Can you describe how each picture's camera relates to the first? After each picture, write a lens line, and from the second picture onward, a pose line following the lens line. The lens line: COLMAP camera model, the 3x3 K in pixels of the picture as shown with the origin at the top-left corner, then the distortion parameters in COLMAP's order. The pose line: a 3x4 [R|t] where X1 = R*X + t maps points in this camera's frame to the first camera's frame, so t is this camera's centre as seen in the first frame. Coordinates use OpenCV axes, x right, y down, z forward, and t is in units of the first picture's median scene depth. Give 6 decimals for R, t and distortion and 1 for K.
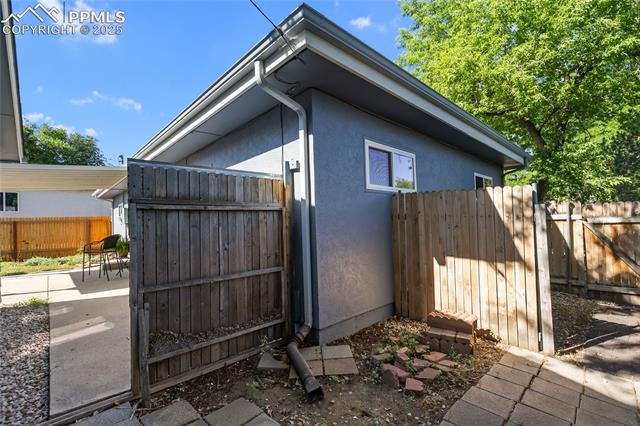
lens RADIAL K [[287.9, 0, 320.0], [0, 287.9, 213.0], [0, 0, 1]] dist [0.000172, 0.000036]
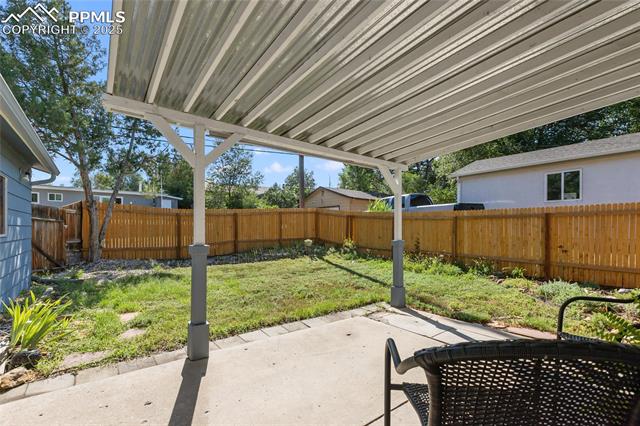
lens RADIAL K [[294.3, 0, 320.4], [0, 294.3, 229.2], [0, 0, 1]] dist [0.000732, 0.000122]
pose [[-0.107325, 0.029652, -0.993782, -0.382360], [0.034482, 0.999065, 0.026086, 0.030152], [0.993626, -0.031468, -0.108247, 0.581779]]
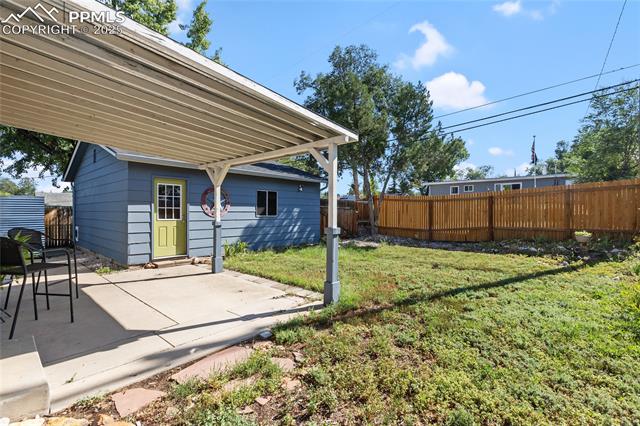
lens RADIAL K [[287.9, 0, 320.0], [0, 287.9, 213.0], [0, 0, 1]] dist [0.000172, 0.000036]
pose [[-0.995934, 0.025364, -0.086438, -0.672755], [0.028039, 0.999161, -0.029864, 0.049119], [0.085608, -0.032166, -0.995809, 0.888445]]
